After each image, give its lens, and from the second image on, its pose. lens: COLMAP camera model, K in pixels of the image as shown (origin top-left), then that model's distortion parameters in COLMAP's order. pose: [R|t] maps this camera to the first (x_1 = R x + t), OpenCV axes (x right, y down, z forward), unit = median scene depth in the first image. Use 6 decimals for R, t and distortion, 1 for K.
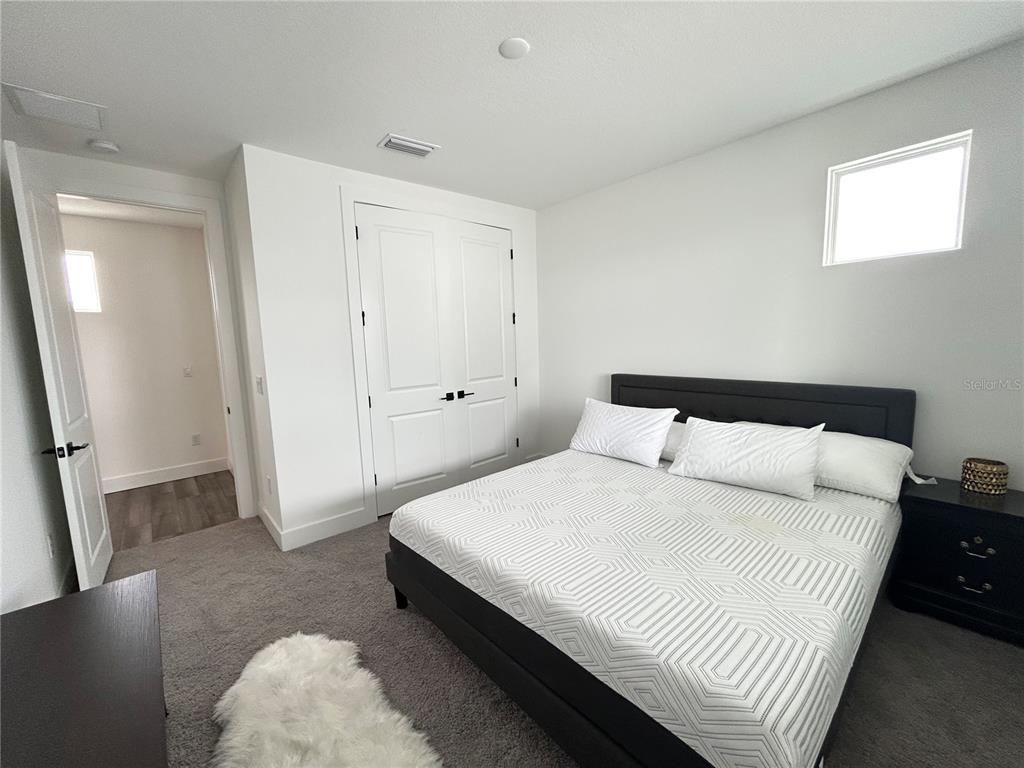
lens RADIAL K [[416.2, 0, 509.6], [0, 416.2, 385.2], [0, 0, 1]] dist [-0.000565, 0.000617]
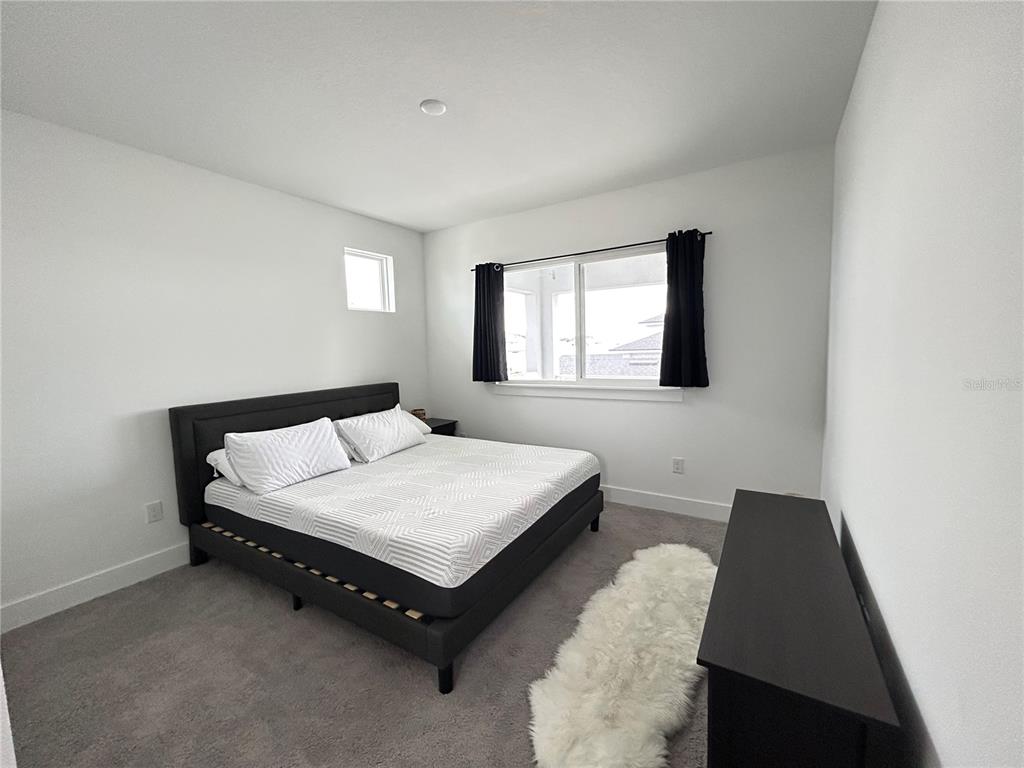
lens RADIAL K [[416.2, 0, 509.6], [0, 416.2, 385.2], [0, 0, 1]] dist [-0.000565, 0.000617]
pose [[-0.291406, -0.053520, 0.955101, -0.992438], [0.162088, 0.981234, 0.104438, -0.079179], [-0.942767, 0.185244, -0.277263, 0.999115]]
